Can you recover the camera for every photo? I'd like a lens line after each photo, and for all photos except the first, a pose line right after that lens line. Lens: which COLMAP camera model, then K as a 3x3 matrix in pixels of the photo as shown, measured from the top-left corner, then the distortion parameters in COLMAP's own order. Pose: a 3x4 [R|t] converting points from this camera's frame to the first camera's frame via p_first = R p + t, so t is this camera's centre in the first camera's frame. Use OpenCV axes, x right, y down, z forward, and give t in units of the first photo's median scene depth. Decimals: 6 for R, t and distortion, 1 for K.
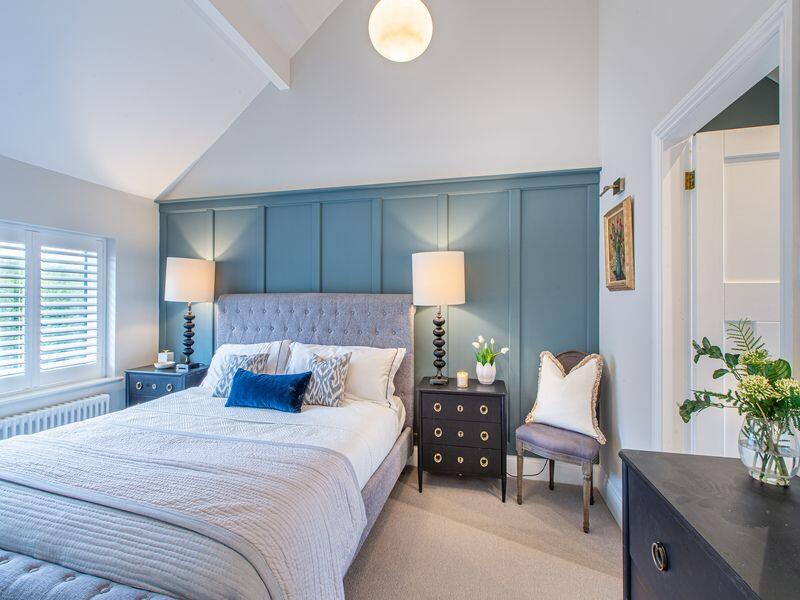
lens RADIAL K [[355.3, 0, 400.0], [0, 355.3, 300.0], [0, 0, 1]] dist [-0.000217, -0.000544]
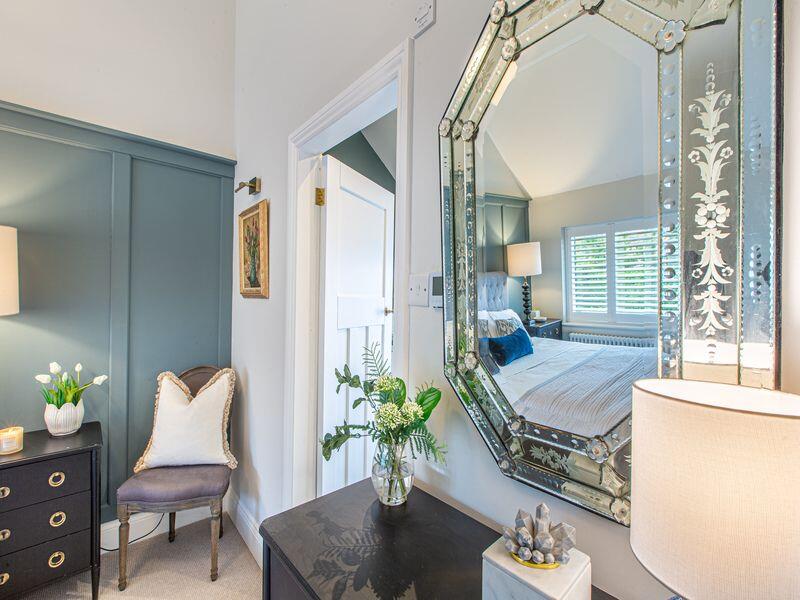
lens RADIAL K [[355.3, 0, 400.0], [0, 355.3, 300.0], [0, 0, 1]] dist [-0.000217, -0.000544]
pose [[0.575251, 0.008388, 0.817934, 0.073643], [-0.014767, 0.999891, 0.000131, -0.026917], [-0.817844, -0.012154, 0.575312, 0.144228]]
